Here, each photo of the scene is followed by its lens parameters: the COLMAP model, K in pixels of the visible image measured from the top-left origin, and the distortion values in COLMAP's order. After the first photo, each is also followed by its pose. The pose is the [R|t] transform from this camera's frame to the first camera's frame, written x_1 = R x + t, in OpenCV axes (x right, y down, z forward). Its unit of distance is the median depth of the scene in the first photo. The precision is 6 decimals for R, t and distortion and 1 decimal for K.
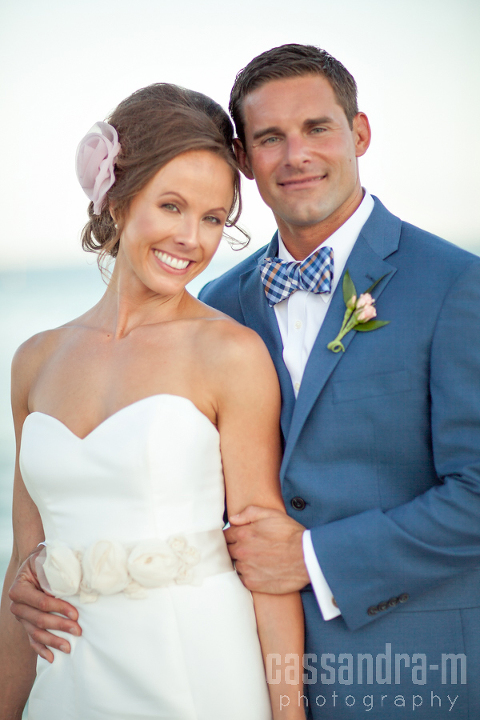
lens RADIAL K [[1646.7, 0, 235.9], [0, 1646.7, 361.7], [0, 0, 1]] dist [-0.540889, 0.000000]
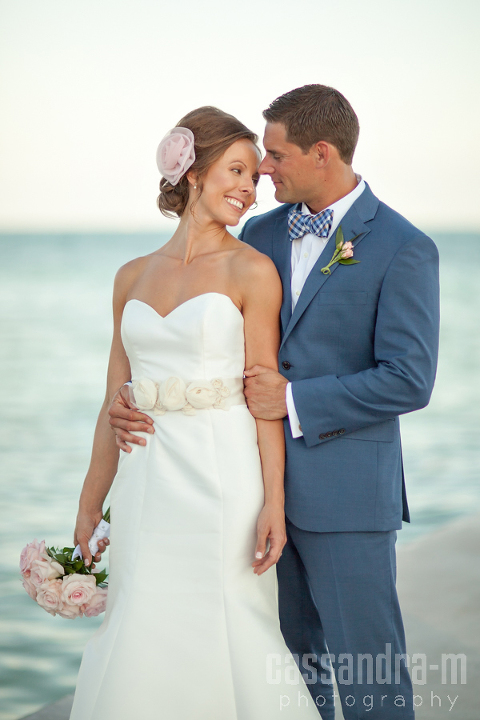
lens RADIAL K [[1646.7, 0, 239.4], [0, 1646.7, 360.7], [0, 0, 1]] dist [-0.540889, 0.000000]
pose [[0.989793, 0.121762, -0.074048, 0.109619], [-0.115585, 0.989851, 0.082669, -0.047374], [0.083363, -0.073267, 0.993822, -0.622022]]
